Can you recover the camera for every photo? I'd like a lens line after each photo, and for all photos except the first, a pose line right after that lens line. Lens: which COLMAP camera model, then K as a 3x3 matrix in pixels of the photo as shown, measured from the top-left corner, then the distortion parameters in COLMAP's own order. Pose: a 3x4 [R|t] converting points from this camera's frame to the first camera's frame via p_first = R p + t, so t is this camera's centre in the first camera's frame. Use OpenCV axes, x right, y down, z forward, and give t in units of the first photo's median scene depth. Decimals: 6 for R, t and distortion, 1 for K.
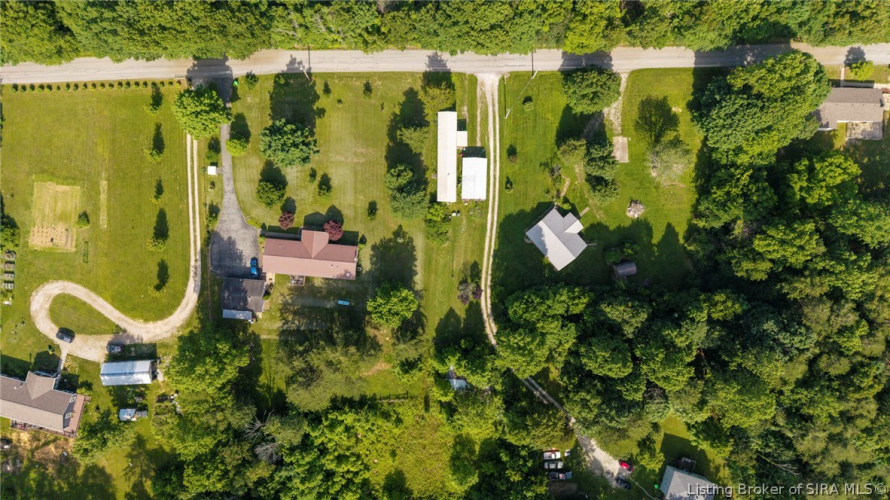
lens RADIAL K [[573.3, 0, 444.6], [0, 573.3, 201.7], [0, 0, 1]] dist [0.002770, -0.000071]
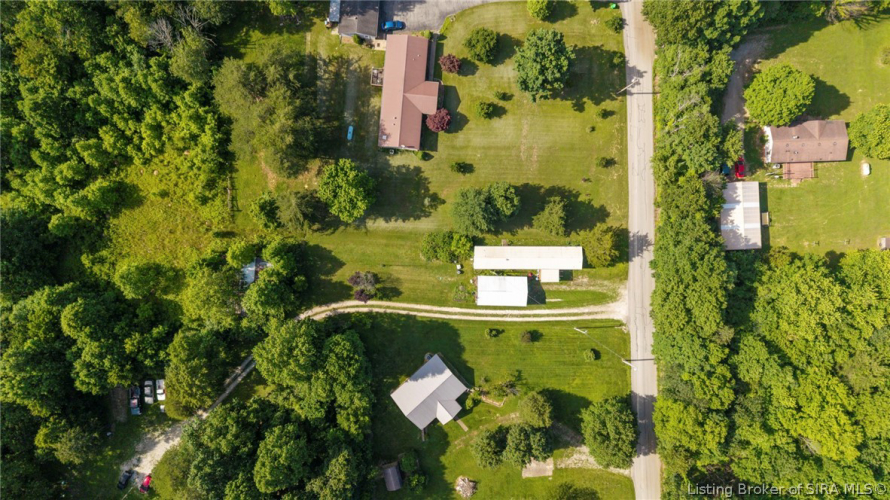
lens RADIAL K [[589.7, 0, 484.3], [0, 589.7, 250.5], [0, 0, 1]] dist [-0.000114, -0.001334]
pose [[0.006891, 0.999733, -0.022036, 0.012336], [-0.999612, 0.006293, -0.027124, 0.008286], [-0.026978, 0.022214, 0.999389, 0.155727]]
